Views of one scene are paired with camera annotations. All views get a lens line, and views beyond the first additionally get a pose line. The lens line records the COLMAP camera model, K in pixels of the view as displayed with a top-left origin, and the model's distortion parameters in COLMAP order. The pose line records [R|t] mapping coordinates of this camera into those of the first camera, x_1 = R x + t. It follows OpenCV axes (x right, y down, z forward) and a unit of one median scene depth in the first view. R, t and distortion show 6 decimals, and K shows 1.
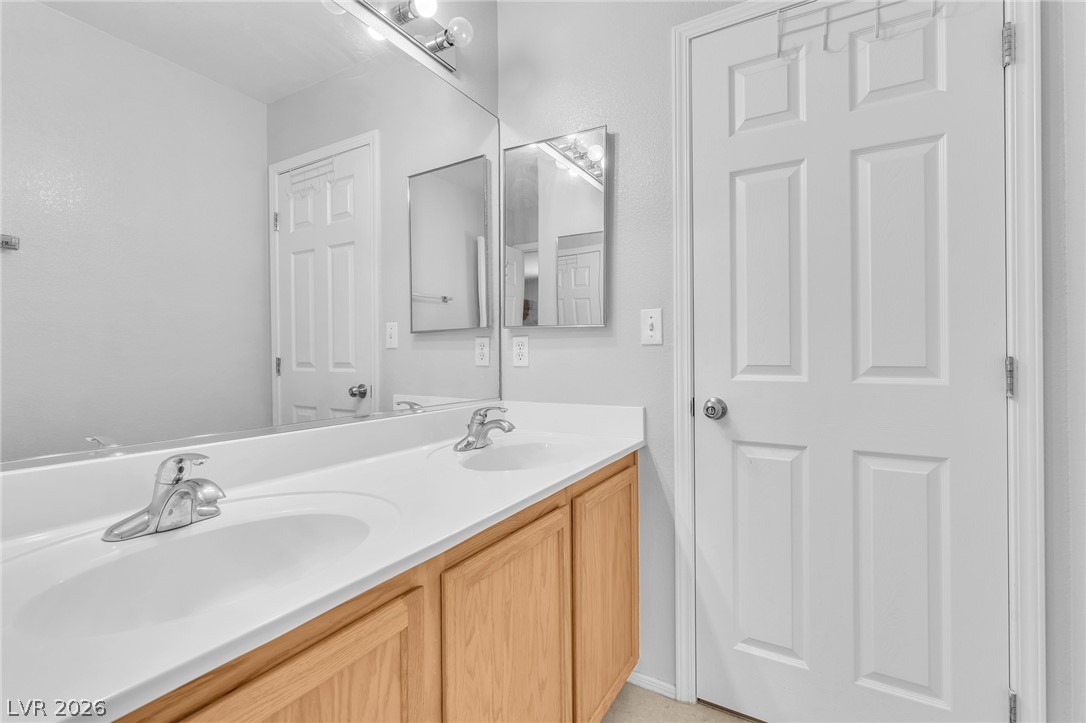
lens RADIAL K [[467.3, 0, 549.2], [0, 467.3, 372.9], [0, 0, 1]] dist [0.000733, 0.000032]
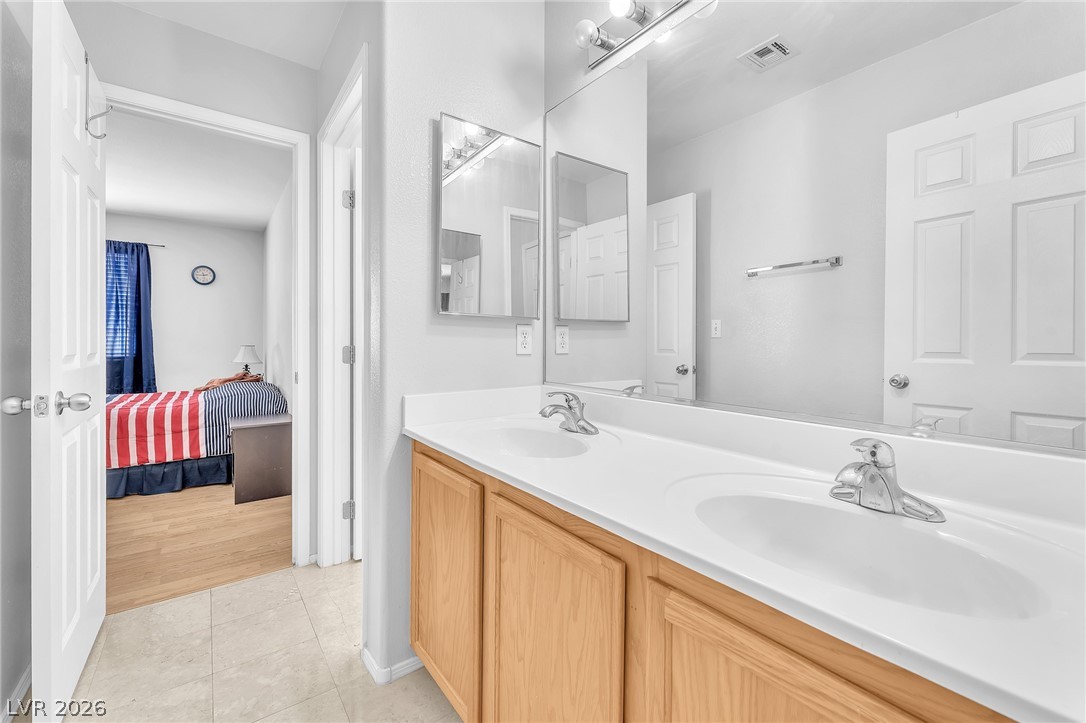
lens RADIAL K [[437.3, 0, 546.3], [0, 437.3, 341.7], [0, 0, 1]] dist [-0.000158, 0.000094]
pose [[-0.370835, 0.003432, -0.928692, 0.812960], [-0.039319, 0.999039, 0.019393, -0.063576], [0.927866, 0.043706, -0.370344, 1.349996]]
